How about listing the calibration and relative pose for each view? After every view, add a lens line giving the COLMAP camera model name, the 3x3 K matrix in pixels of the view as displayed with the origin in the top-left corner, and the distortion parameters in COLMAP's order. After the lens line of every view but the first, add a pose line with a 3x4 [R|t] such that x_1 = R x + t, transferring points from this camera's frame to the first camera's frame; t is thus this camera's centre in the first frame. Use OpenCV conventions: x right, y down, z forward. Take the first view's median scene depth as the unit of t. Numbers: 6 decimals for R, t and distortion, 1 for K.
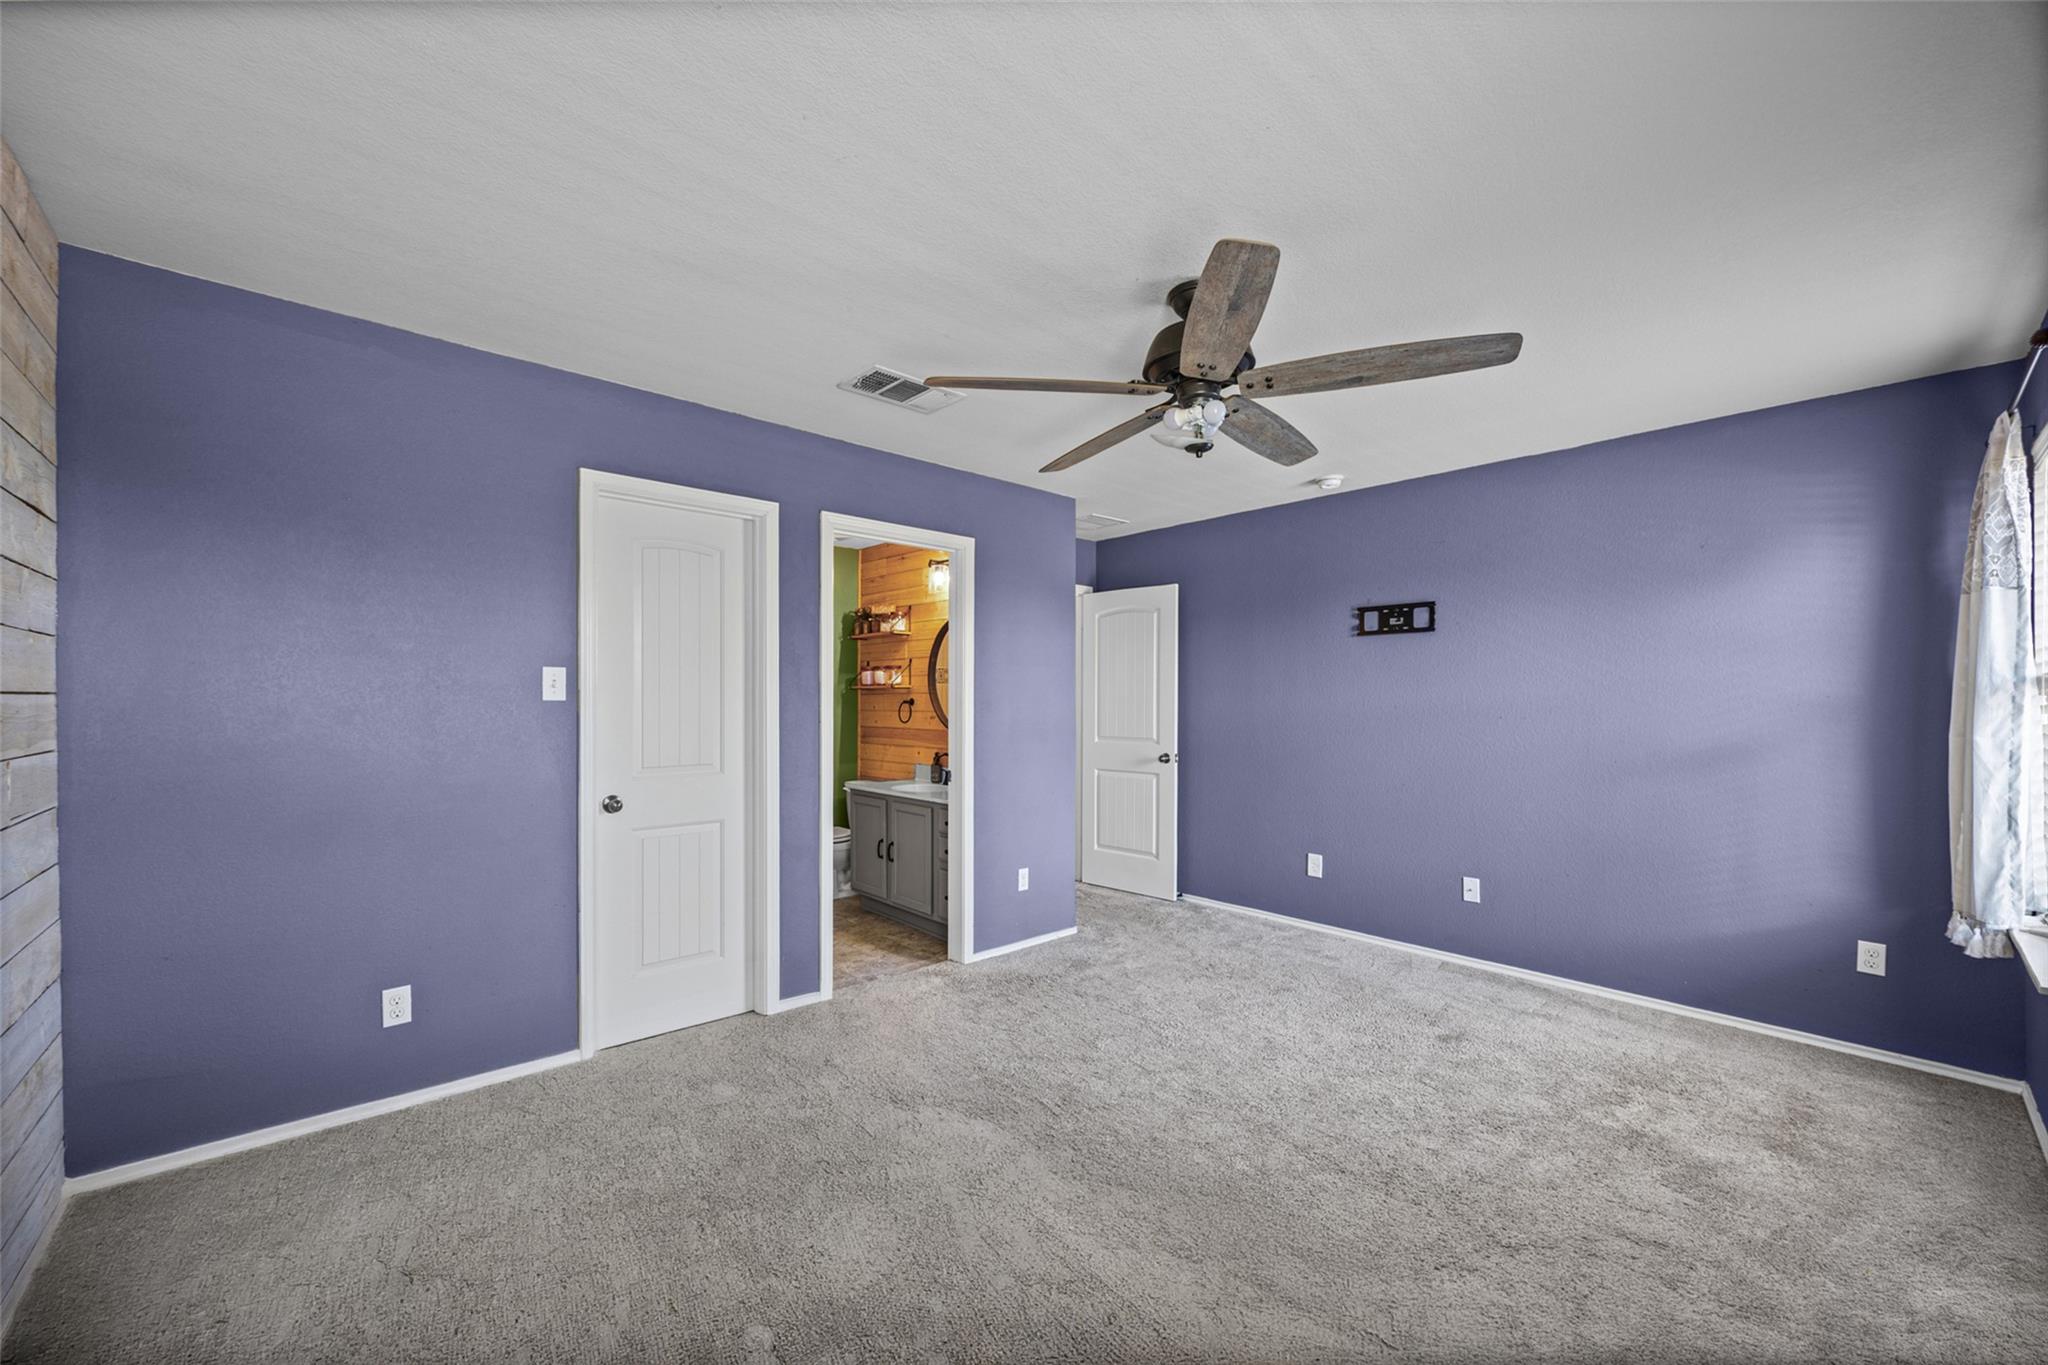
lens RADIAL K [[790.3, 0, 1011.7], [0, 790.3, 695.4], [0, 0, 1]] dist [0.000265, -0.000489]
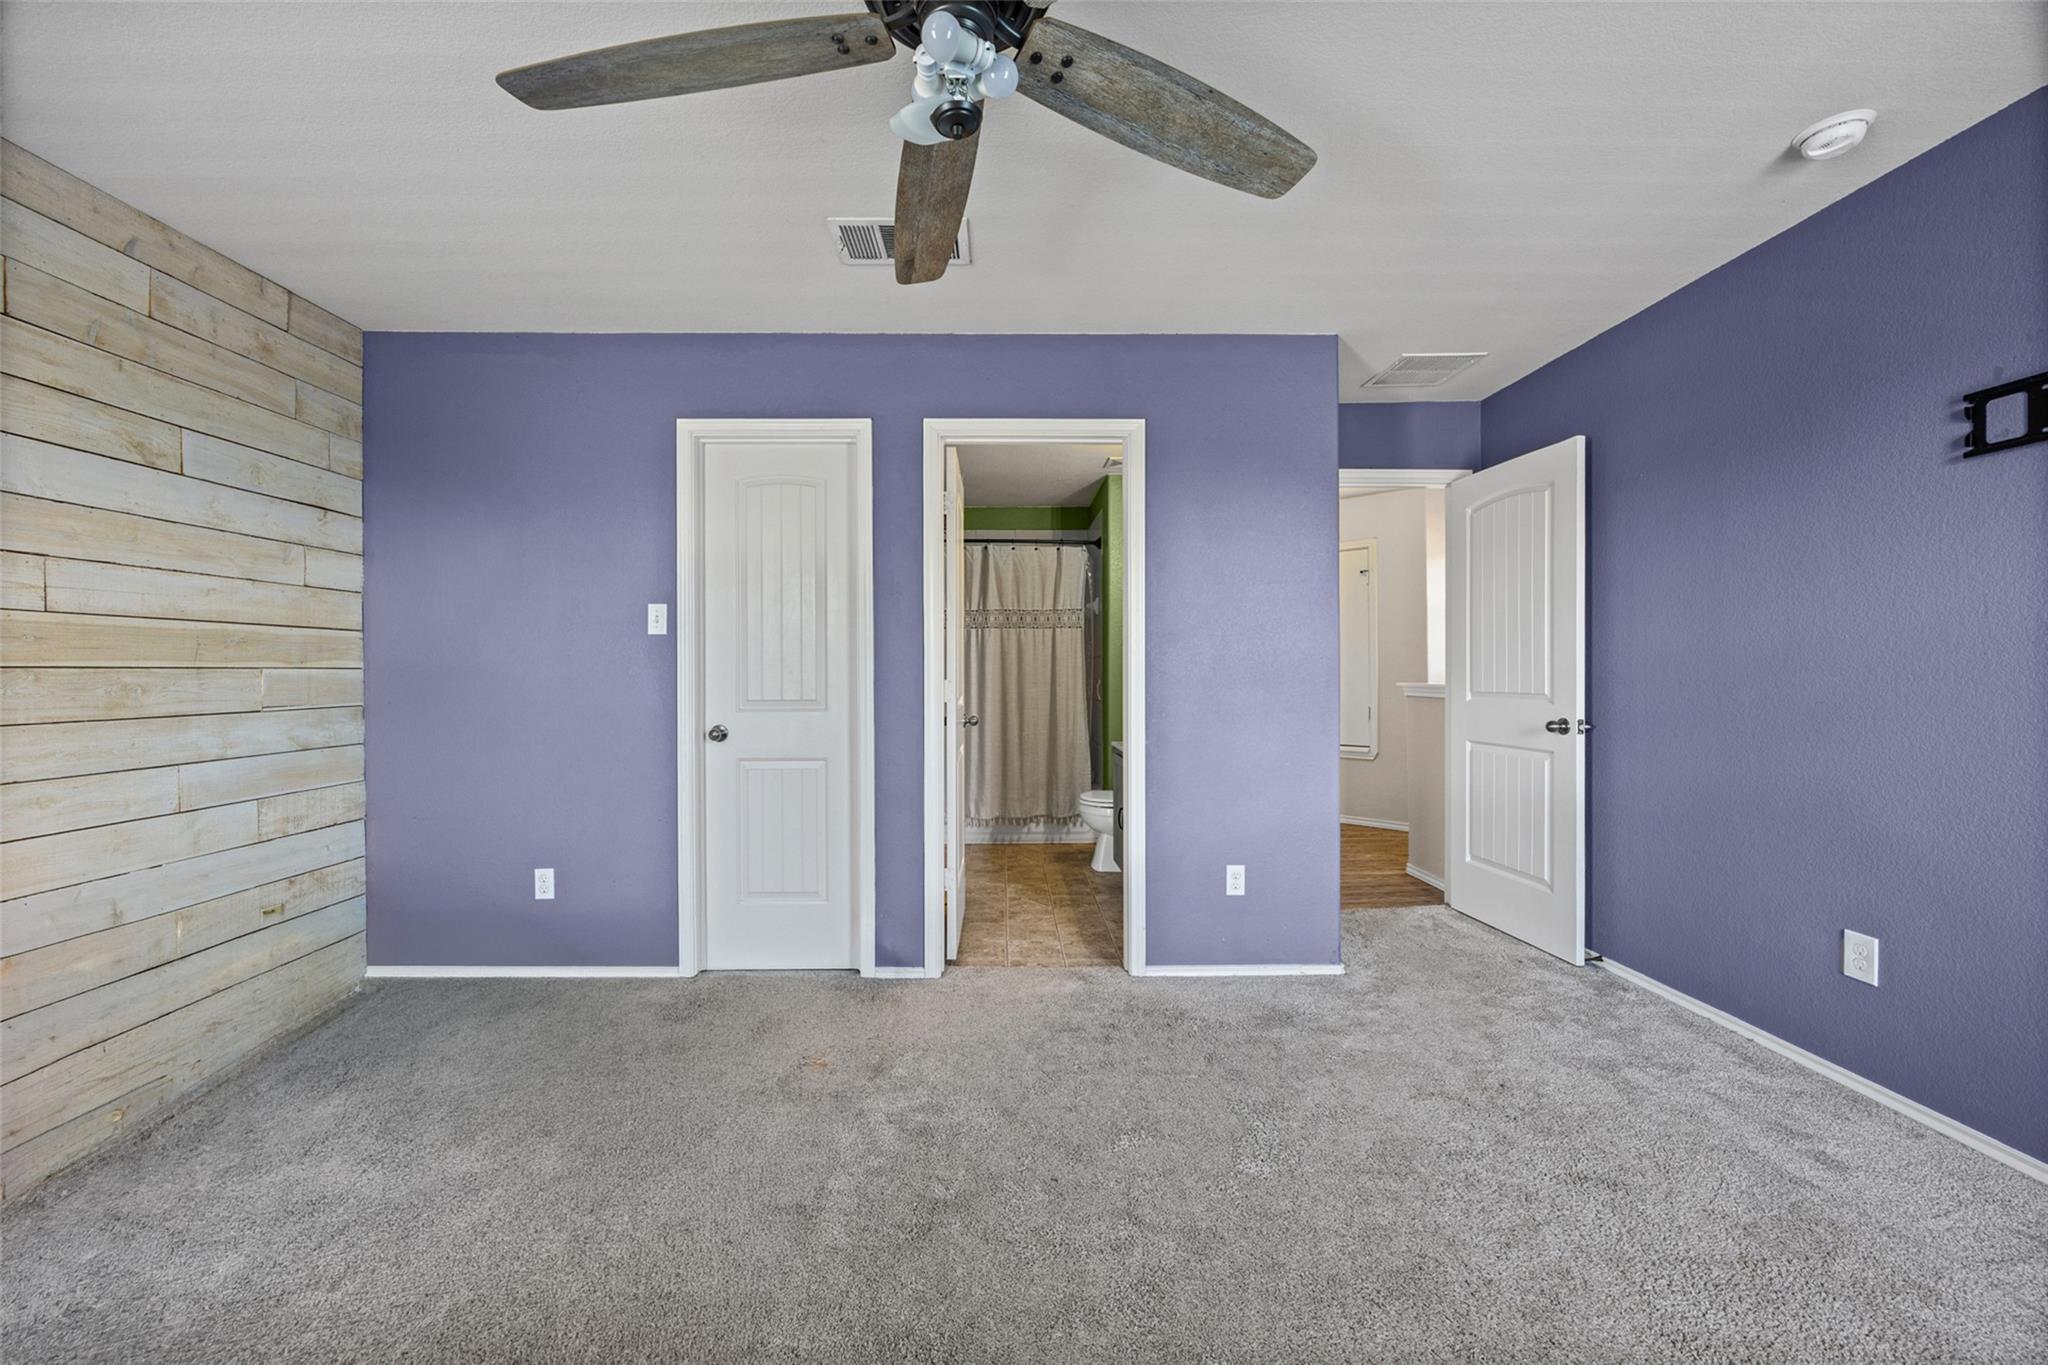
lens RADIAL K [[790.3, 0, 987.2], [0, 790.3, 664.5], [0, 0, 1]] dist [0.000265, -0.000489]
pose [[0.752021, -0.010216, -0.659060, 0.300117], [0.008941, 0.999946, -0.005299, 0.035852], [0.659079, -0.001908, 0.752071, 0.290107]]
